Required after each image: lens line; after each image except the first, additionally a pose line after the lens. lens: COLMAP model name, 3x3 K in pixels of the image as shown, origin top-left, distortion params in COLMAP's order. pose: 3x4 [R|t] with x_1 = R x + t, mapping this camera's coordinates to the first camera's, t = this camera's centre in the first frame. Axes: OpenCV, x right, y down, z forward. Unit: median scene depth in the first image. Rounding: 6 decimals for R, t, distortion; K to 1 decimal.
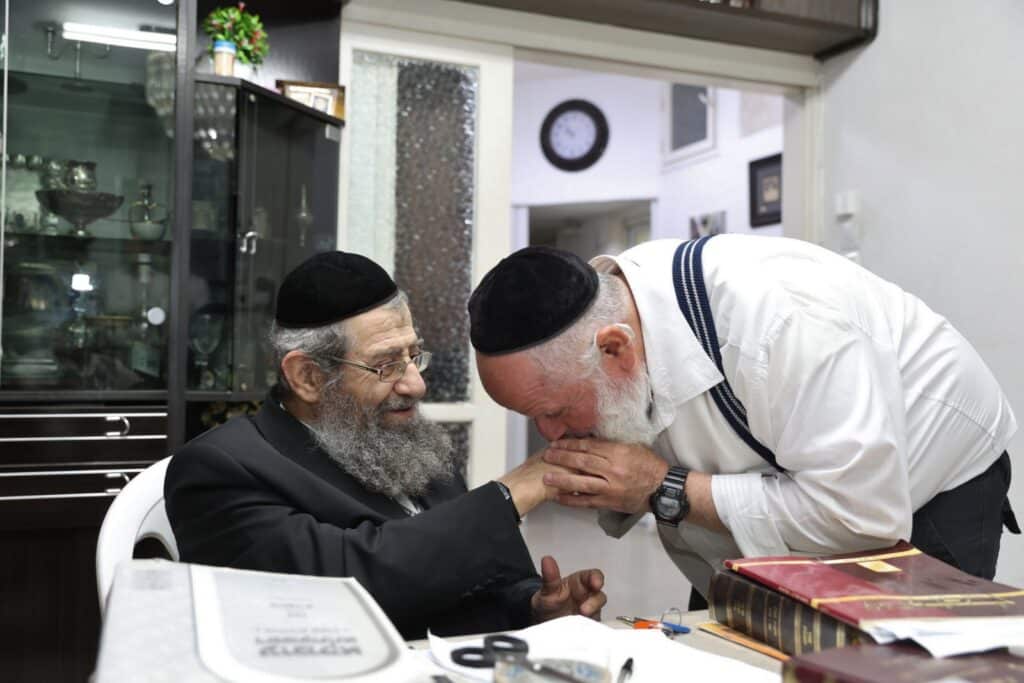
lens RADIAL K [[990.1, 0, 506.9], [0, 990.1, 341.8], [0, 0, 1]] dist [-0.003937, 0.000000]
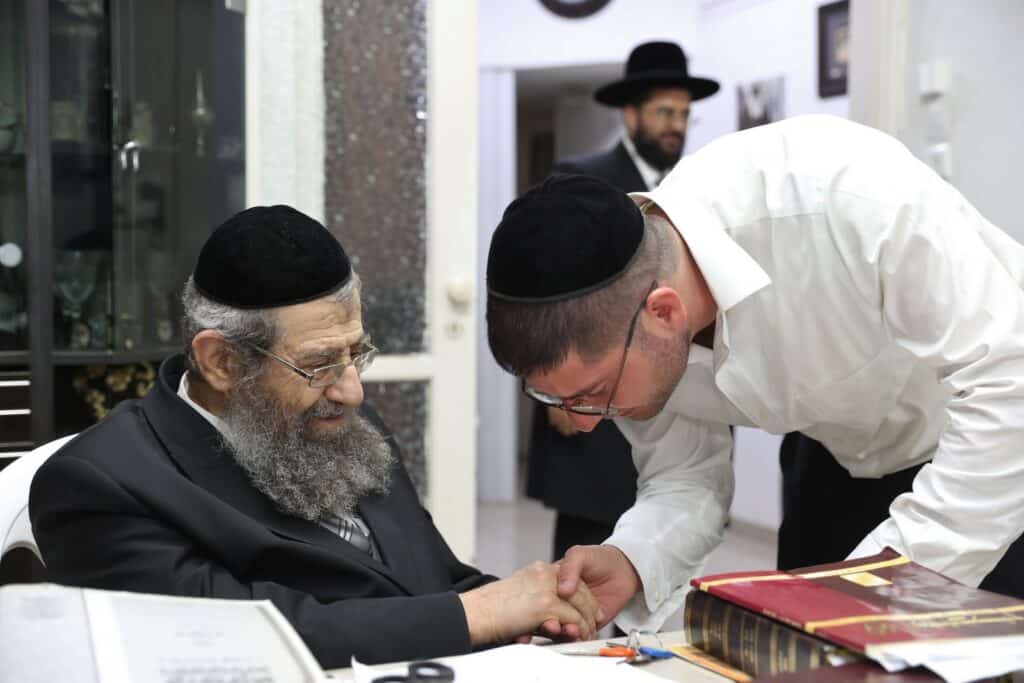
lens RADIAL K [[1399.6, 0, 503.9], [0, 1399.6, 348.2], [0, 0, 1]] dist [0.101864, 0.000000]
pose [[0.999929, -0.010933, 0.004751, 0.017393], [0.010538, 0.997014, 0.076496, -0.026548], [-0.005573, -0.076440, 0.997059, -0.079908]]
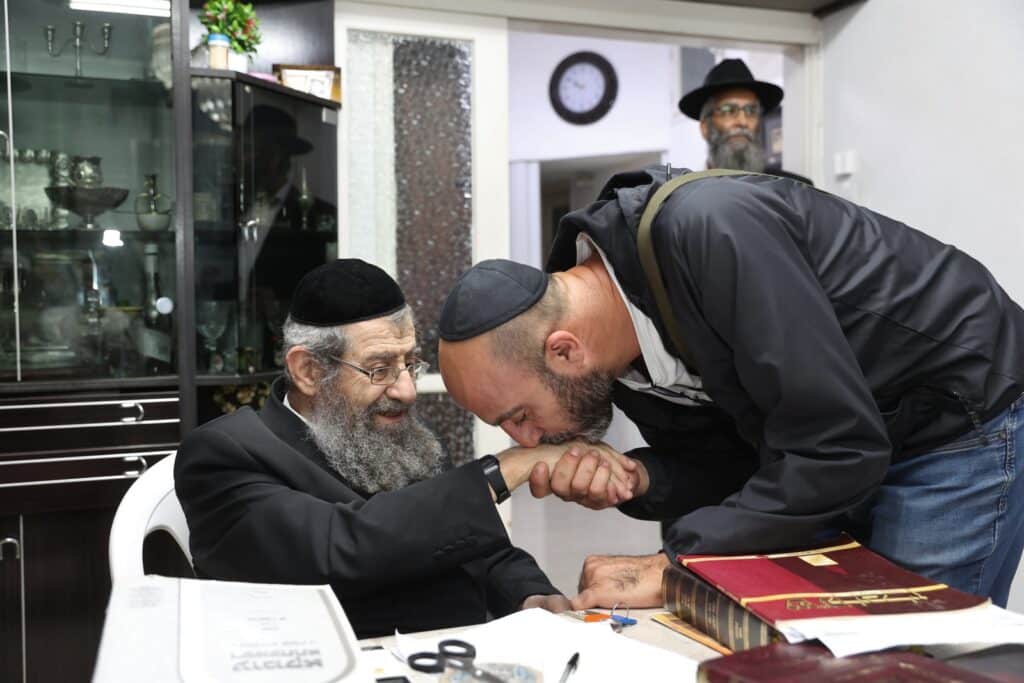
lens RADIAL K [[990.1, 0, 504.8], [0, 990.1, 349.8], [0, 0, 1]] dist [-0.003937, 0.000000]
pose [[0.999252, -0.024642, -0.029816, 0.027156], [0.026574, 0.997449, 0.066251, -0.030509], [0.028108, -0.066993, 0.997357, -0.028000]]
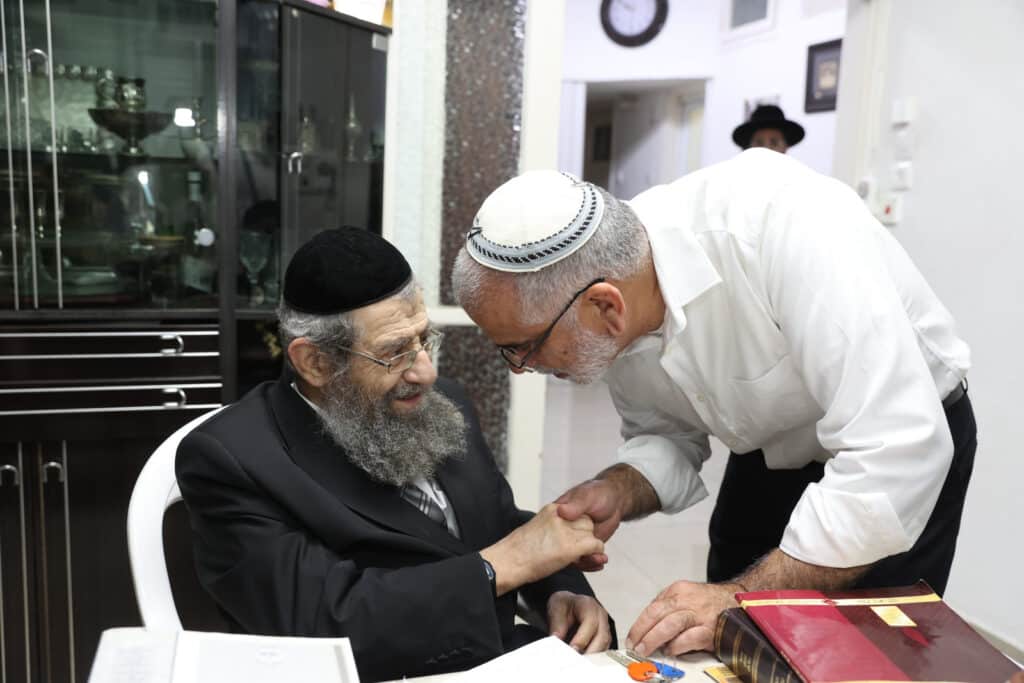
lens RADIAL K [[904.9, 0, 503.0], [0, 904.9, 353.0], [0, 0, 1]] dist [-0.026214, 0.021860]
pose [[0.997212, 0.035723, -0.065513, 0.016064], [-0.023108, 0.982640, 0.184080, -0.068321], [0.070951, -0.182053, 0.980726, 0.060176]]
